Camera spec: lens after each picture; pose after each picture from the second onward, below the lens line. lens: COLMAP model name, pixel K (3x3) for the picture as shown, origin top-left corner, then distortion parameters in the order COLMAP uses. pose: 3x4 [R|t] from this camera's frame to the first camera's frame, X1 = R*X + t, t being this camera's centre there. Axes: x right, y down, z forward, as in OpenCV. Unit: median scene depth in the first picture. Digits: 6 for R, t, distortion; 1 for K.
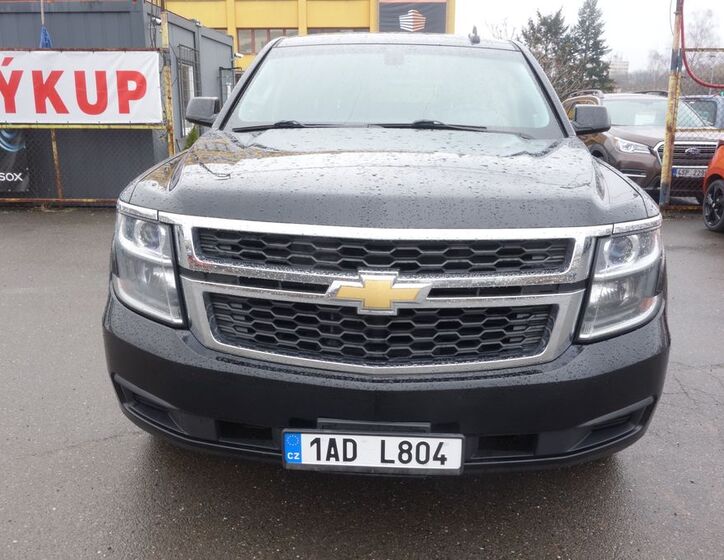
lens RADIAL K [[664.6, 0, 362.7], [0, 664.6, 284.4], [0, 0, 1]] dist [-0.003993, 0.000000]
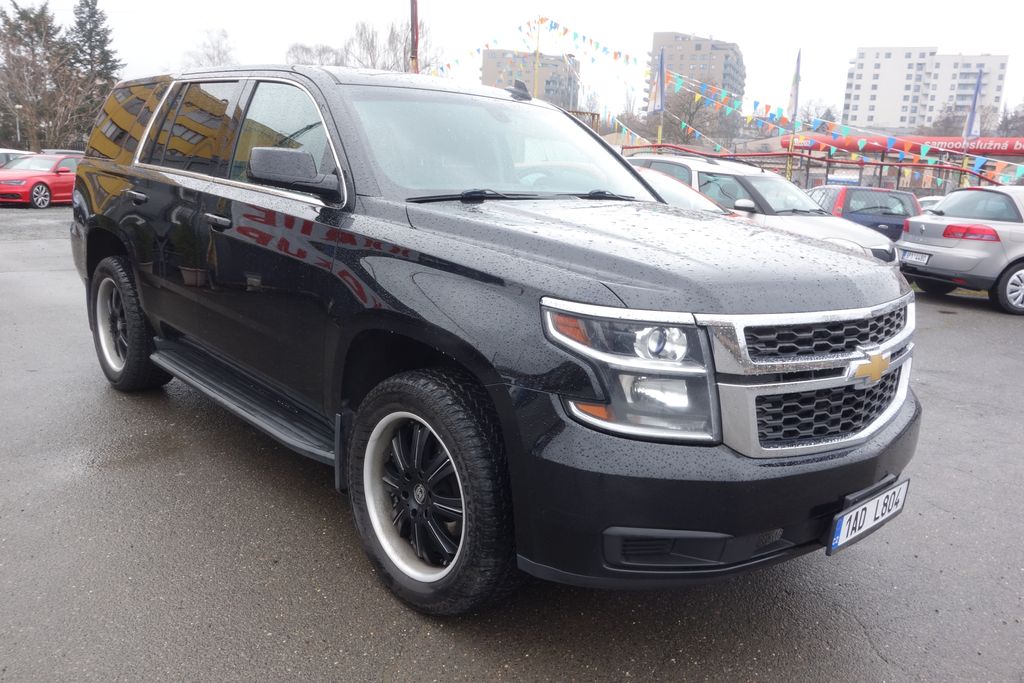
lens RADIAL K [[815.9, 0, 513.7], [0, 815.9, 347.2], [0, 0, 1]] dist [-0.005805, 0.001083]
pose [[0.693808, -0.132108, 0.707939, -0.828397], [0.138418, 0.989164, 0.048931, -0.103287], [-0.706732, 0.064043, 0.704576, 0.297519]]
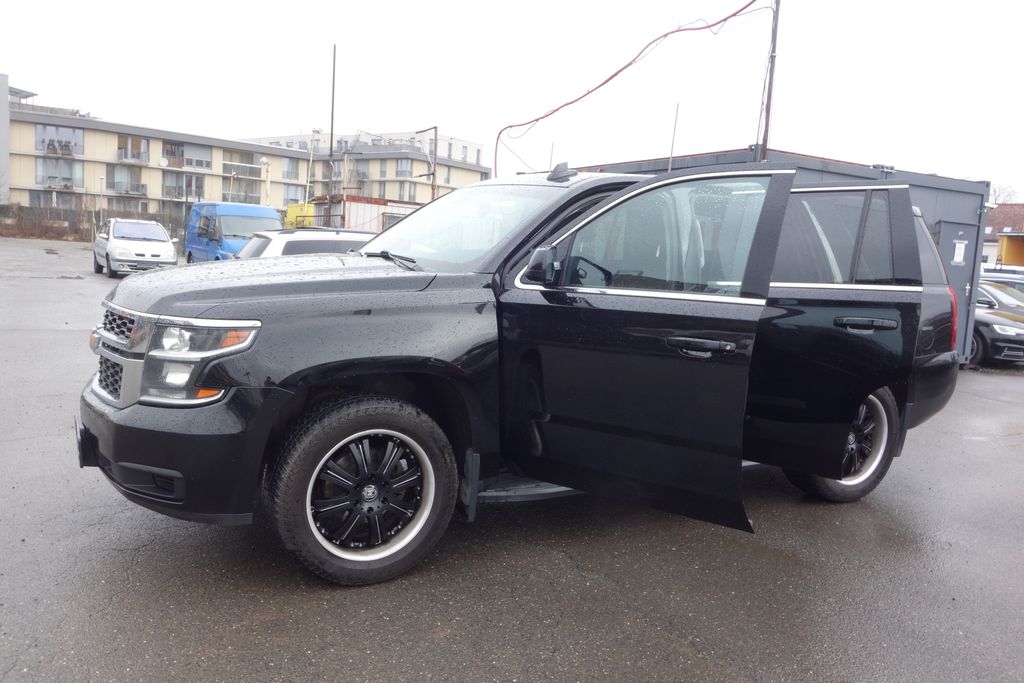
lens RADIAL K [[815.9, 0, 512.3], [0, 815.9, 340.0], [0, 0, 1]] dist [-0.005805, 0.001083]
pose [[0.539266, 0.117621, -0.833881, 1.371185], [-0.264187, 0.963840, -0.034896, -0.112260], [0.799623, 0.239119, 0.550840, 0.456597]]
